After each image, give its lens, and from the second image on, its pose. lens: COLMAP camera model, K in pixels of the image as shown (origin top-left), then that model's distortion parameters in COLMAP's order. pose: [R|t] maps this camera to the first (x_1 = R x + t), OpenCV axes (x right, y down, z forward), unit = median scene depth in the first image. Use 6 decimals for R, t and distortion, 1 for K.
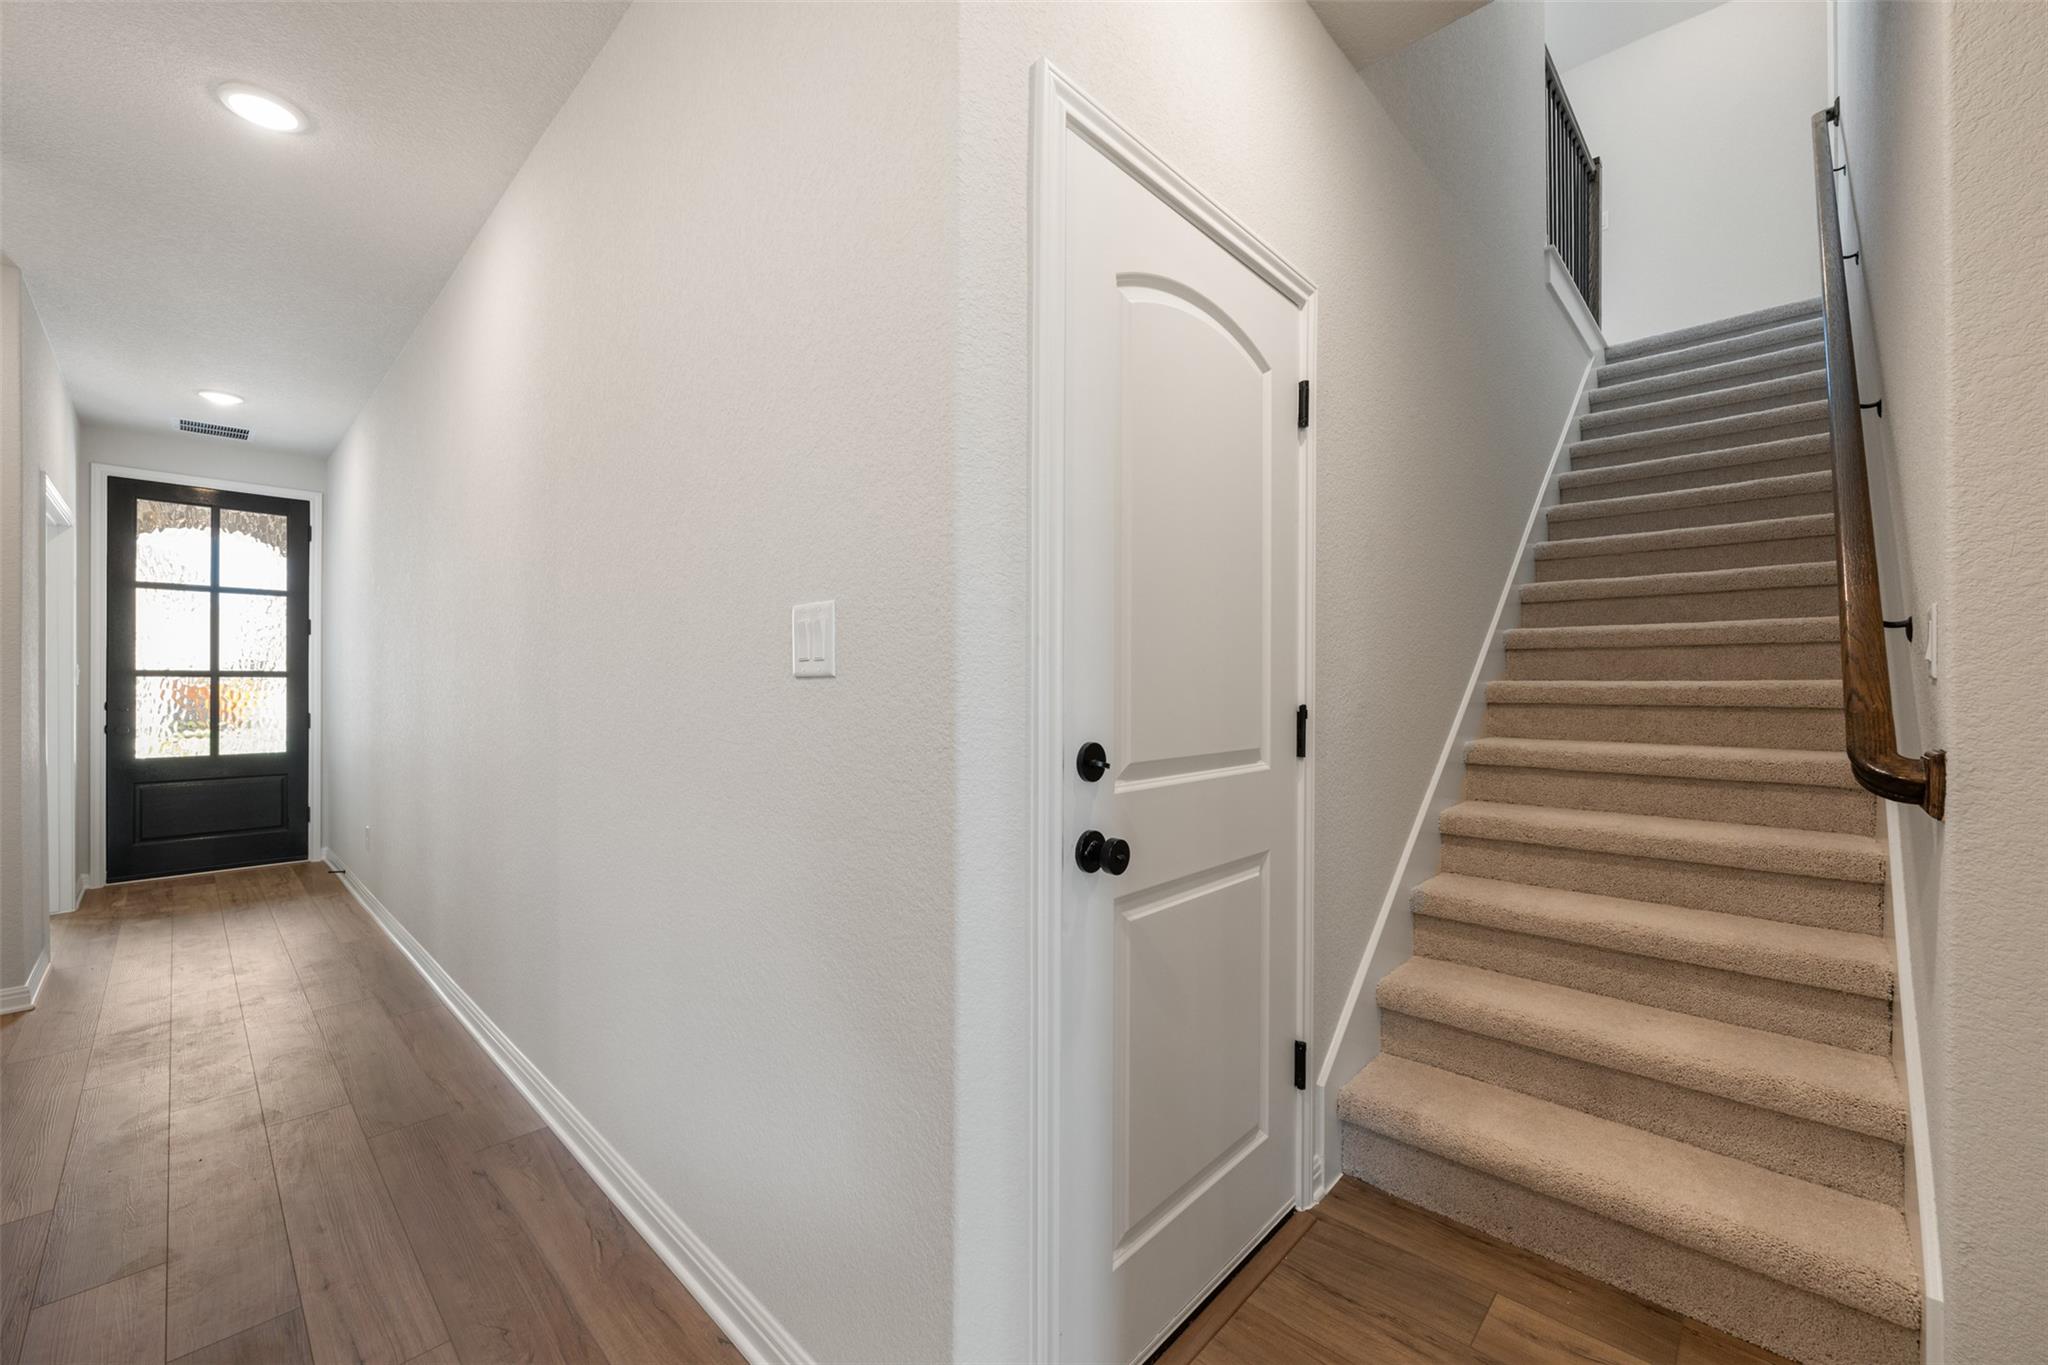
lens RADIAL K [[805.2, 0, 1024.3], [0, 805.2, 679.8], [0, 0, 1]] dist [-0.000202, -0.000489]
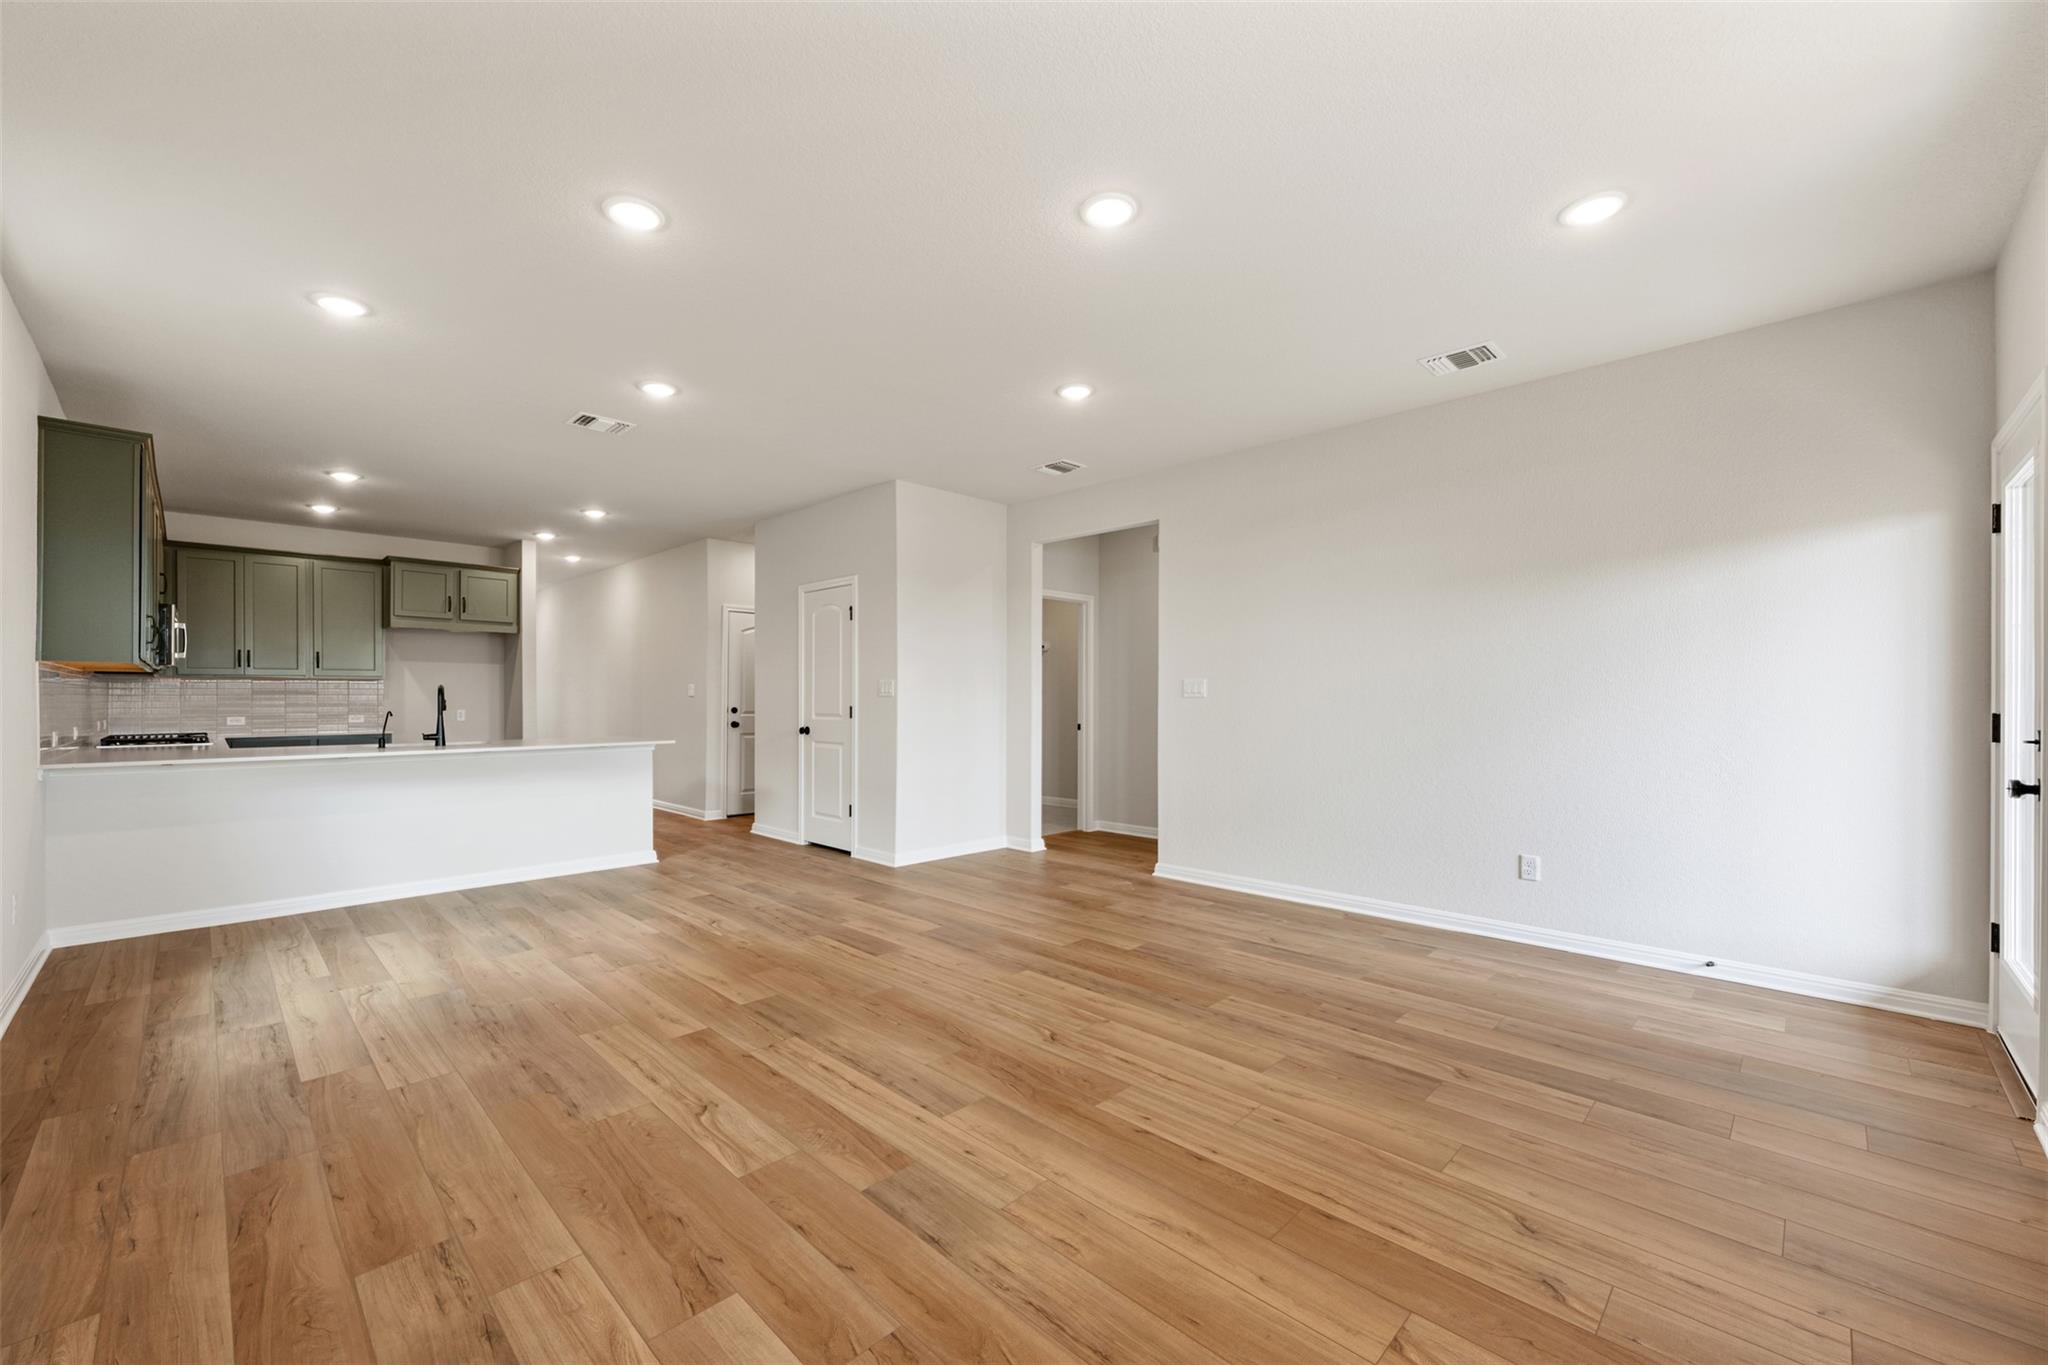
lens RADIAL K [[805.2, 0, 1017.7], [0, 805.2, 696.2], [0, 0, 1]] dist [-0.000202, -0.000489]
pose [[0.999807, 0.001756, -0.019590, 2.265387], [-0.001615, 0.999972, 0.007256, -0.055198], [0.019602, -0.007223, 0.999782, -4.920523]]
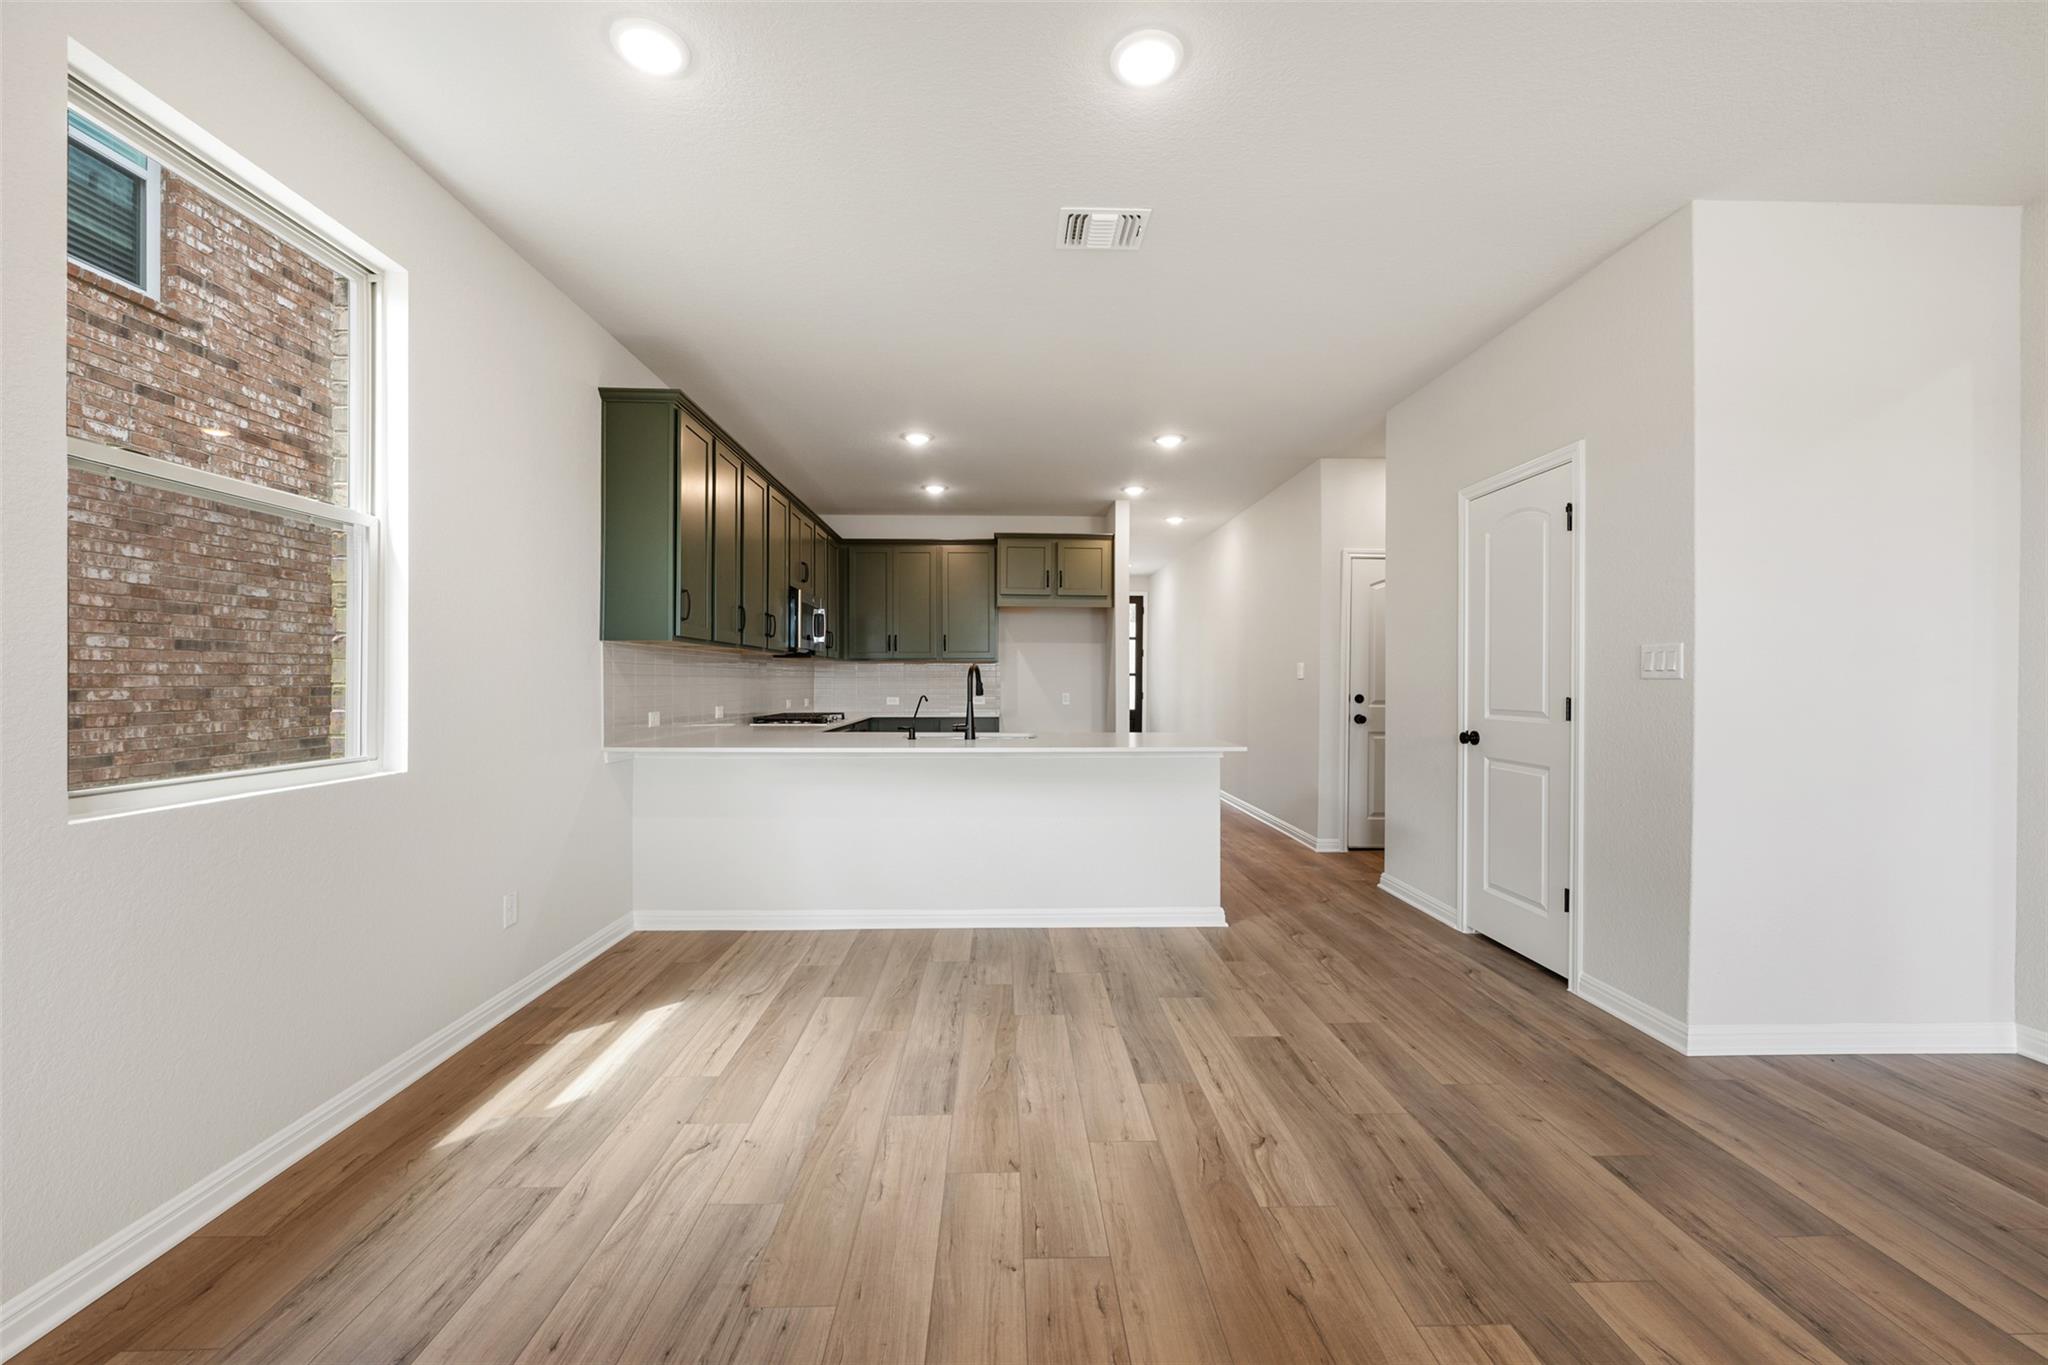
lens RADIAL K [[805.2, 0, 1028.5], [0, 805.2, 680.5], [0, 0, 1]] dist [-0.000202, -0.000489]
pose [[0.710947, 0.003724, -0.703236, 1.775026], [0.002045, 0.999971, 0.007362, -0.034732], [0.703243, -0.006673, 0.710919, -3.198881]]
